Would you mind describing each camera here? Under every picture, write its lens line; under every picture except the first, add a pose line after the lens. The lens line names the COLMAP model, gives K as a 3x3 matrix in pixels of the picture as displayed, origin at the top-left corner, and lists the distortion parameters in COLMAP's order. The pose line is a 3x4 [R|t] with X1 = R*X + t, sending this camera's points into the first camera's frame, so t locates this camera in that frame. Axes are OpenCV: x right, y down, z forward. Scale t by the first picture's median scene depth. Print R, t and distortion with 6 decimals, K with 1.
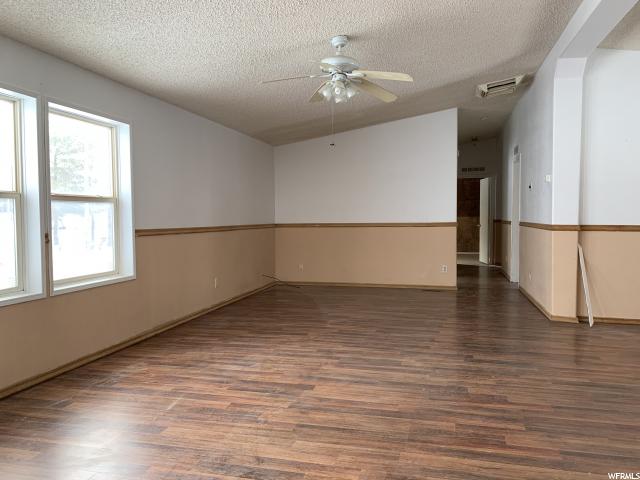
lens RADIAL K [[490.7, 0, 321.4], [0, 490.7, 237.3], [0, 0, 1]] dist [0.024859, -0.022128]
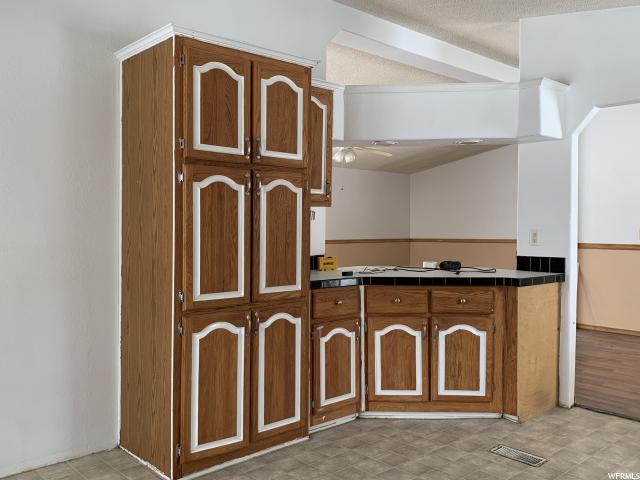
lens RADIAL K [[581.3, 0, 320.5], [0, 581.3, 235.1], [0, 0, 1]] dist [0.057079, -0.010798]
pose [[0.835260, 0.008885, -0.549783, 0.515905], [-0.024661, 0.999469, -0.021314, -0.000233], [0.549302, 0.031361, 0.835035, -0.315375]]
